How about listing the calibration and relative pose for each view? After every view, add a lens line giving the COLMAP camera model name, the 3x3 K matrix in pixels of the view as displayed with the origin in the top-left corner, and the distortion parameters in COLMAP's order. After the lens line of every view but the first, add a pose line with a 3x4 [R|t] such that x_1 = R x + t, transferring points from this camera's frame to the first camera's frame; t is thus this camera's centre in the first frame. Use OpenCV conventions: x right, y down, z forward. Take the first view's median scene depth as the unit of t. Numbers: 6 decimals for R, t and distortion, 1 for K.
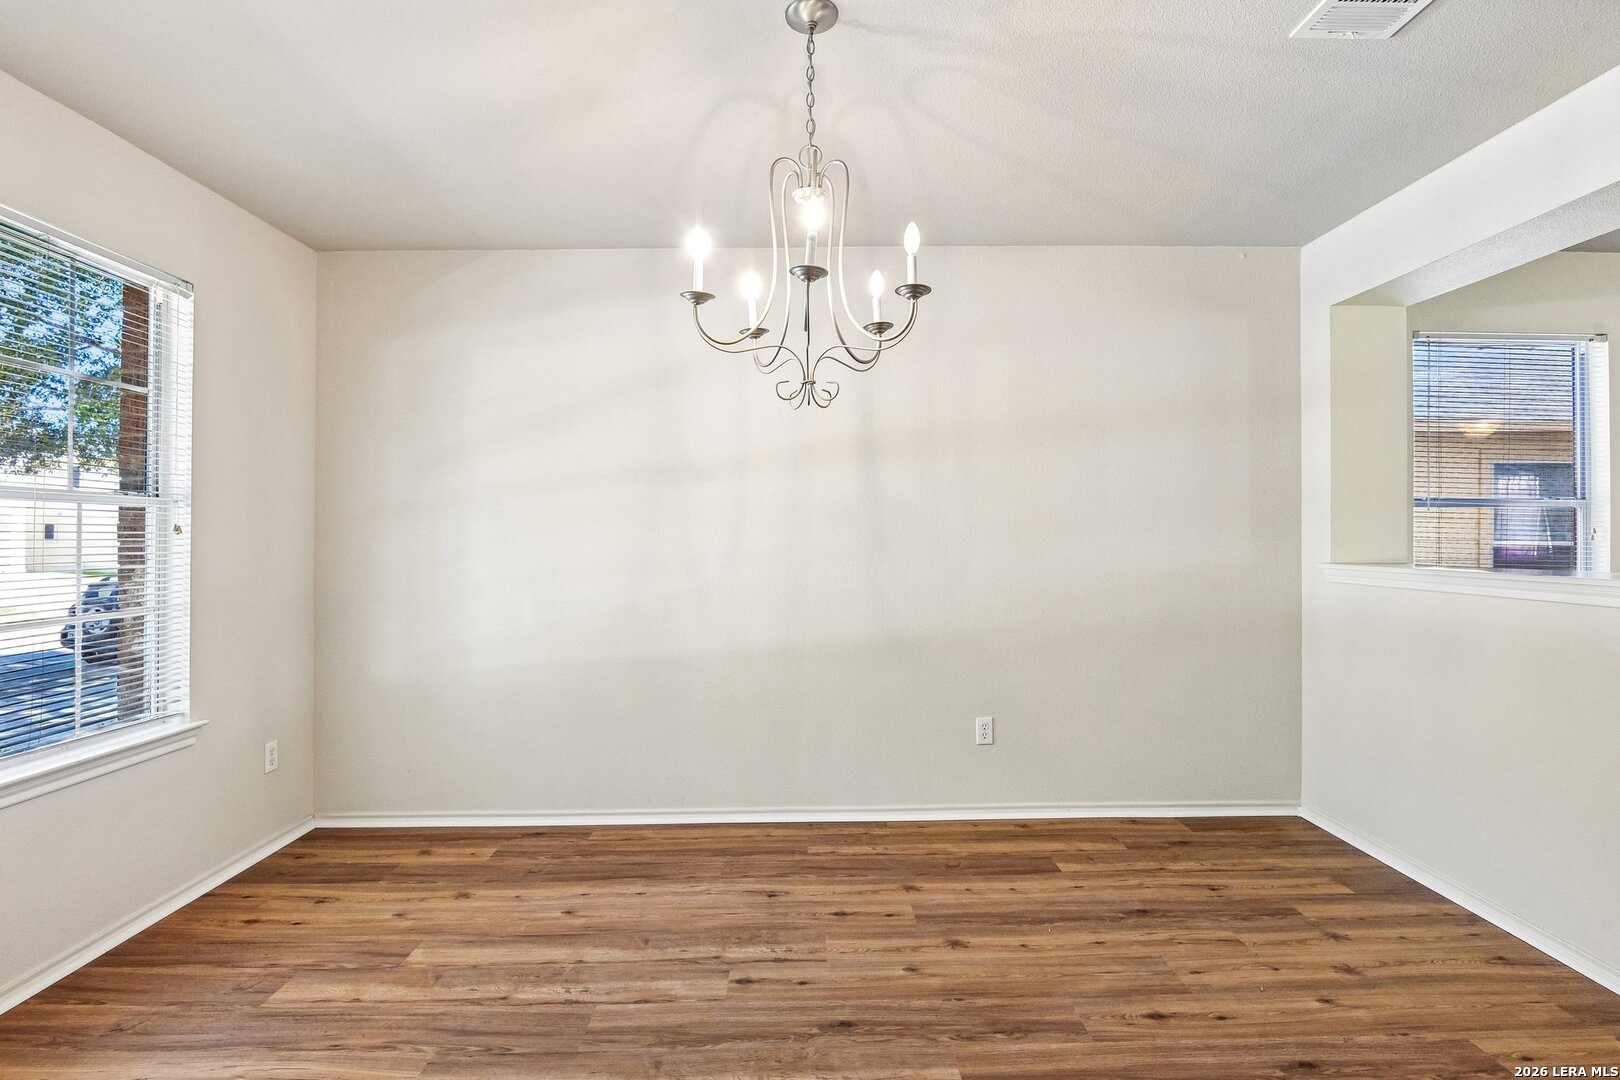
lens RADIAL K [[746.4, 0, 806.0], [0, 746.4, 534.3], [0, 0, 1]] dist [-0.020414, -0.001167]
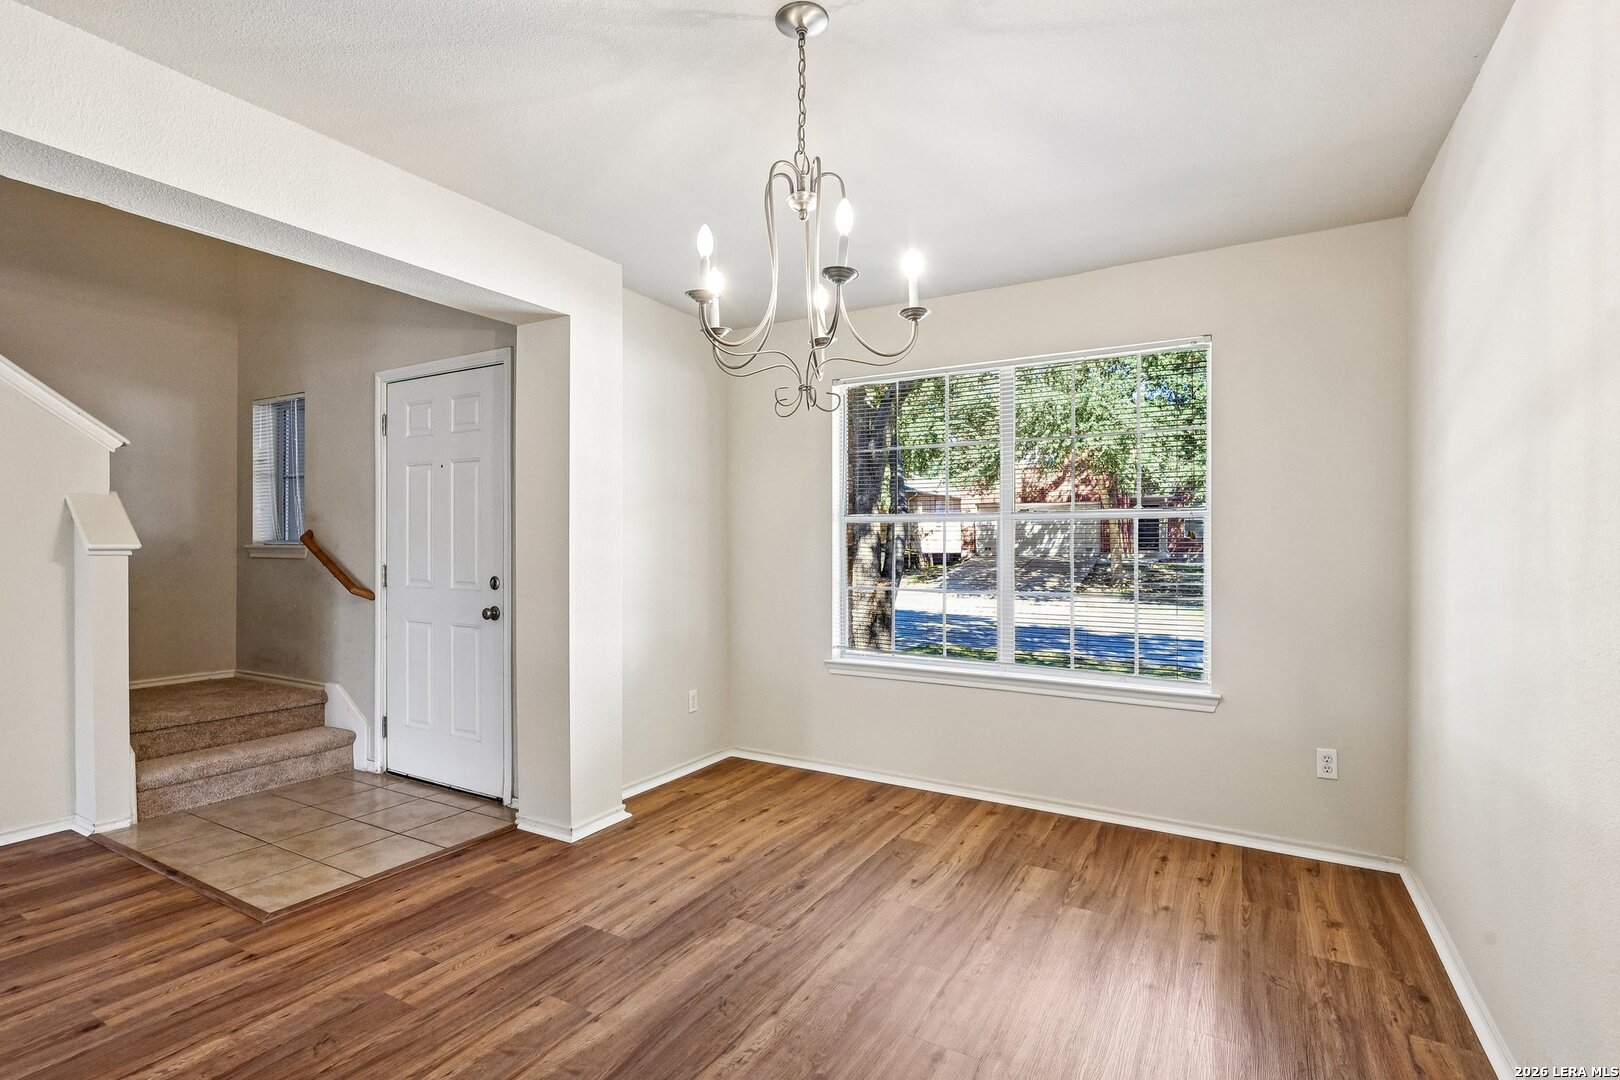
lens RADIAL K [[806.6, 0, 810.0], [0, 806.6, 540.0], [0, 0, 1]] dist [0.001021, 0.000504]
pose [[-0.507109, 0.002840, -0.861877, 0.629737], [0.000642, 0.999996, 0.002918, -0.001021], [0.861881, 0.000926, -0.507109, 1.077798]]
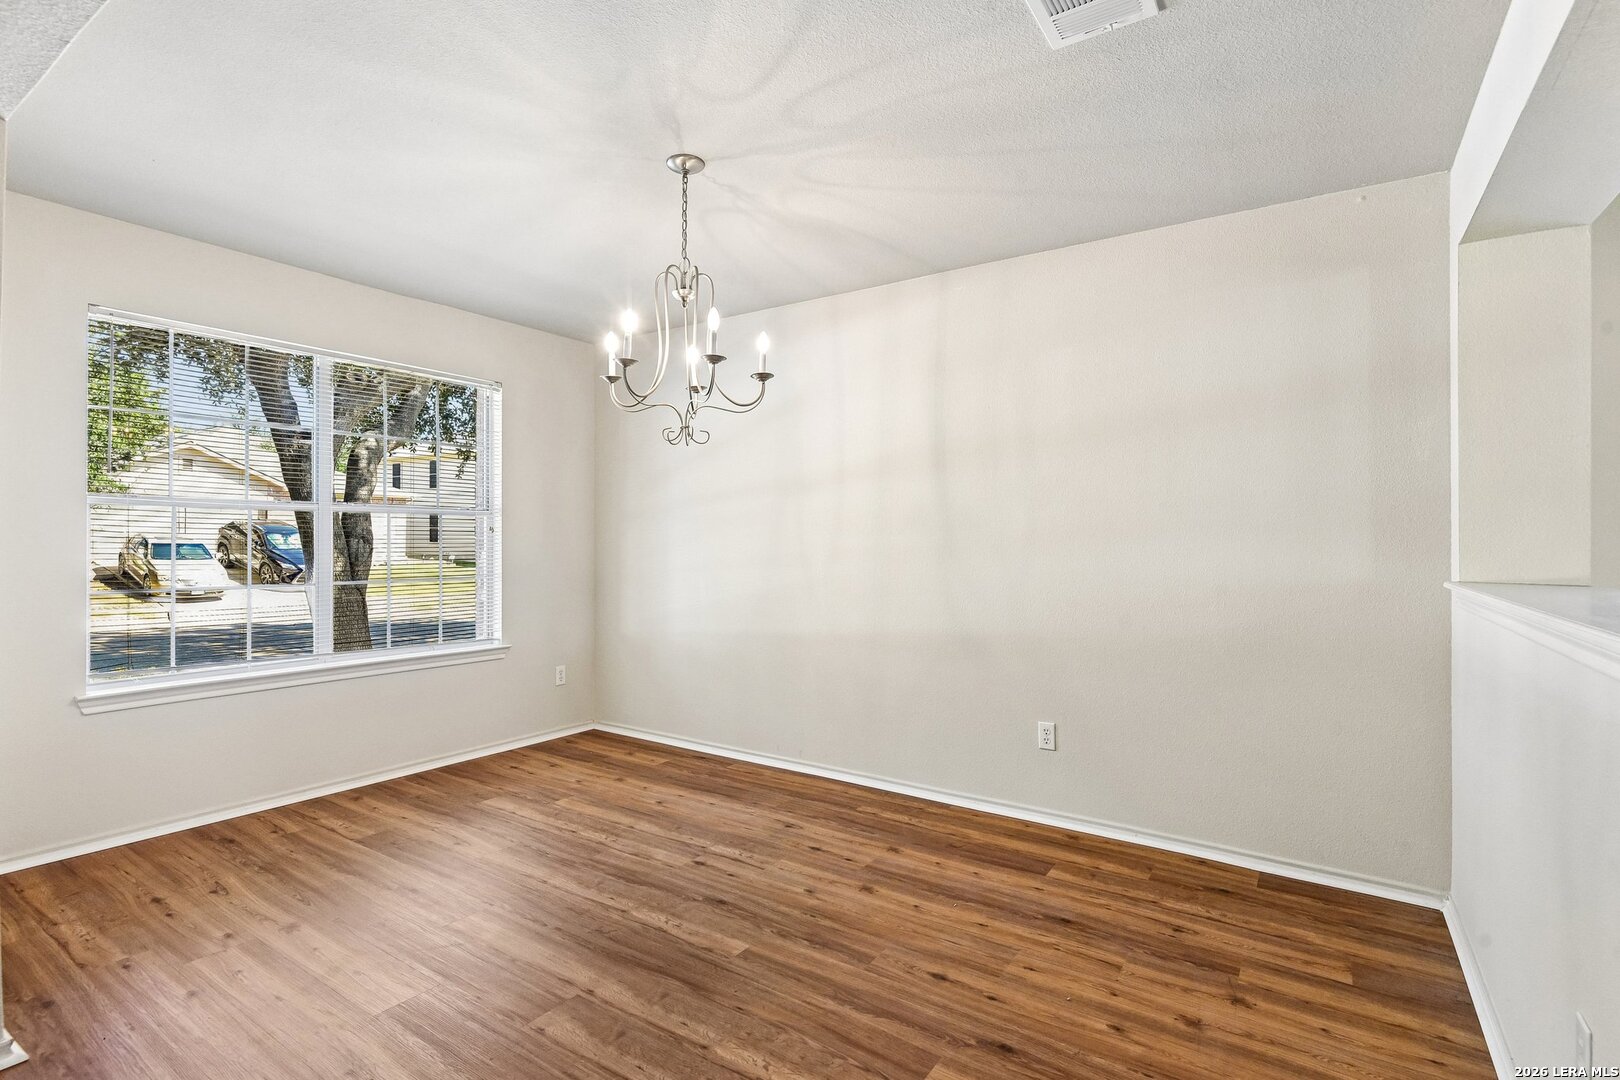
lens RADIAL K [[765.9, 0, 799.6], [0, 765.9, 534.9], [0, 0, 1]] dist [-0.007686, -0.005804]
pose [[0.823381, 0.013648, -0.567325, 0.676161], [-0.013800, 0.999897, 0.004026, -0.007216], [0.567322, 0.004514, 0.823484, -0.046132]]
